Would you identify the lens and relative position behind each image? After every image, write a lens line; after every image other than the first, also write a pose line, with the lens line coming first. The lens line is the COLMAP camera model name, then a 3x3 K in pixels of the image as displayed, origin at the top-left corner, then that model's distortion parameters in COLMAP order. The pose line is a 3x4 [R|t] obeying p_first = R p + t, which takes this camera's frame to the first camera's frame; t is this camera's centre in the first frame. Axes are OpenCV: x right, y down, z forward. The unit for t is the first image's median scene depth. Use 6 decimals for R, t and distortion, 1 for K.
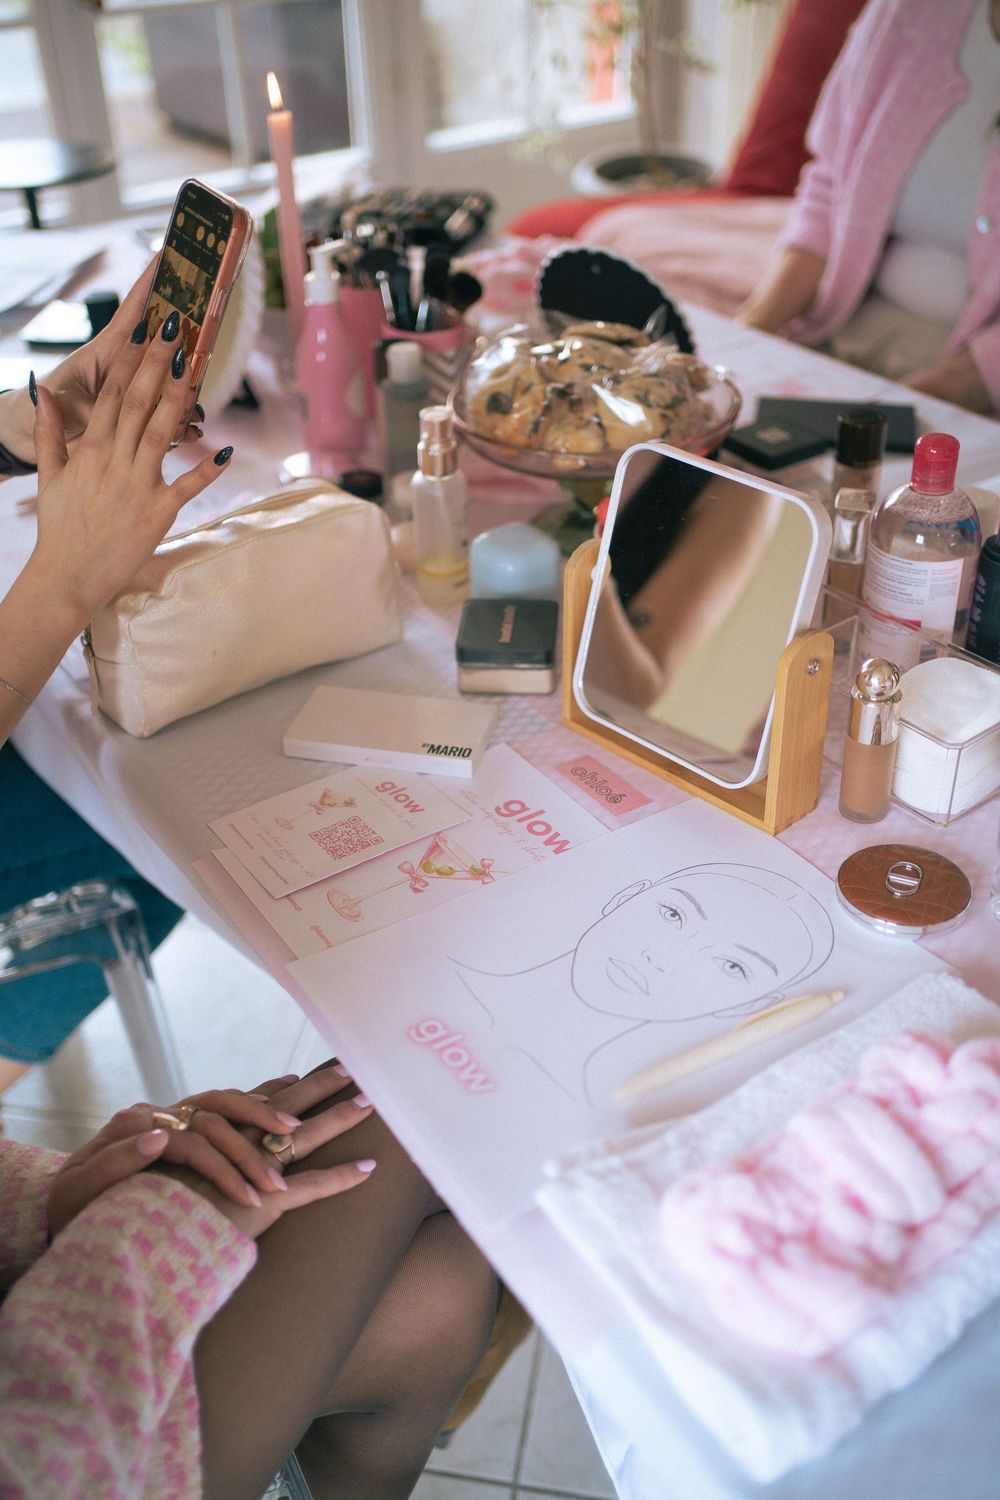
lens RADIAL K [[1483.3, 0, 500.0], [0, 1483.3, 750.0], [0, 0, 1]] dist [-0.006255, -0.006821]
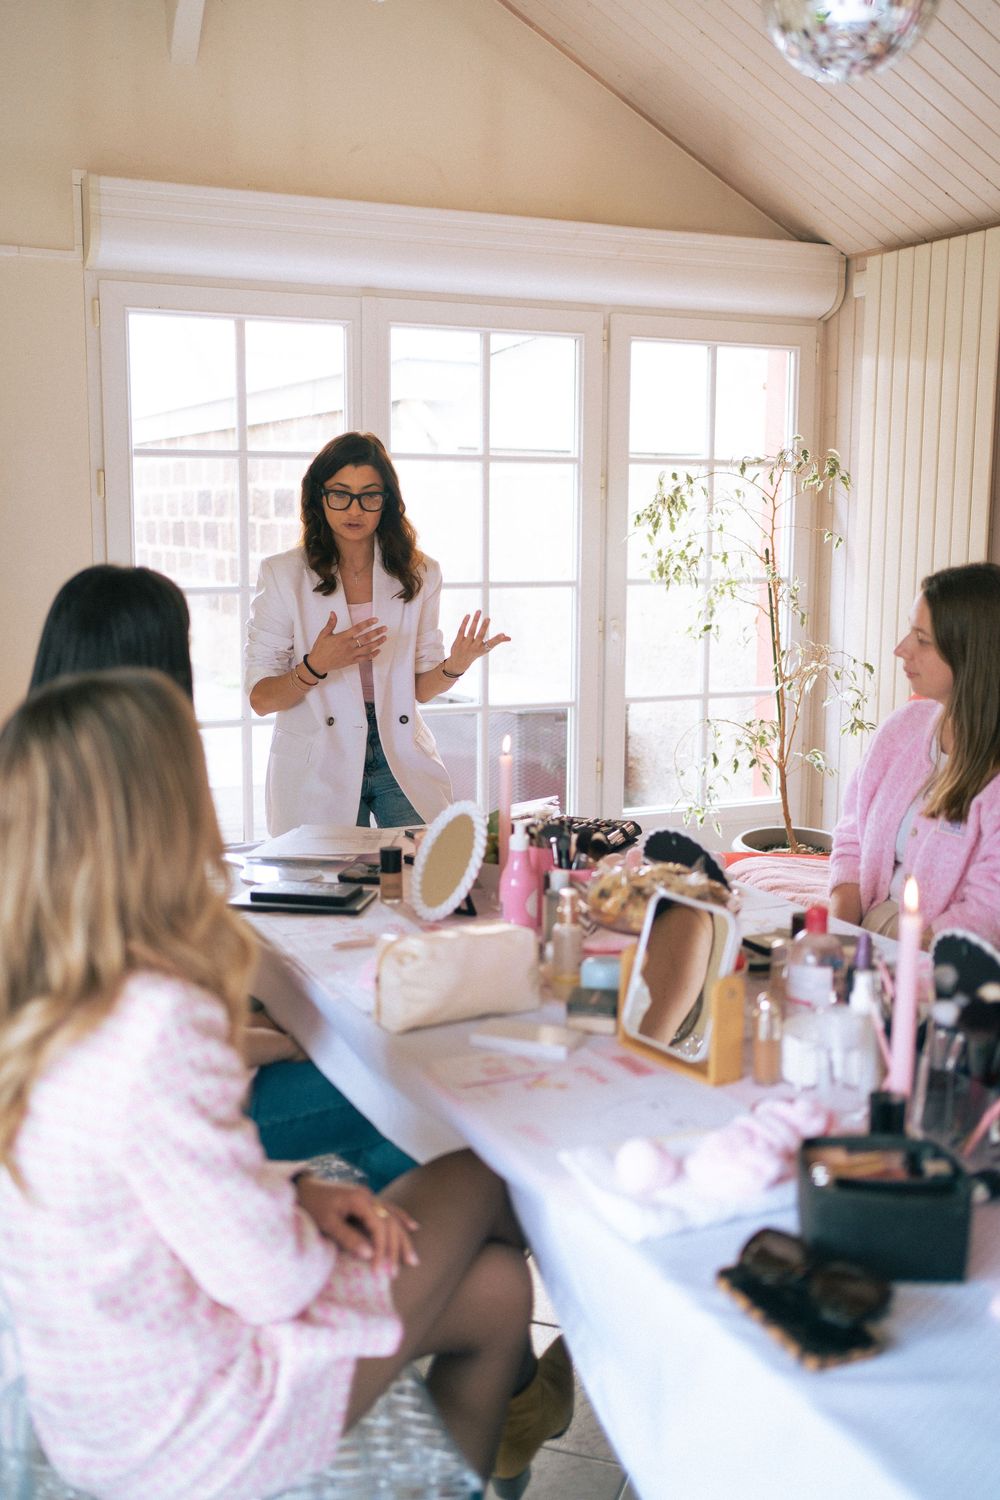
lens RADIAL K [[1483.3, 0, 500.0], [0, 1483.3, 750.0], [0, 0, 1]] dist [-0.006255, -0.006821]
pose [[0.987782, 0.056850, -0.145101, 0.122137], [-0.114302, 0.897187, -0.426603, 0.389784], [0.105930, 0.437976, 0.892724, -0.709242]]
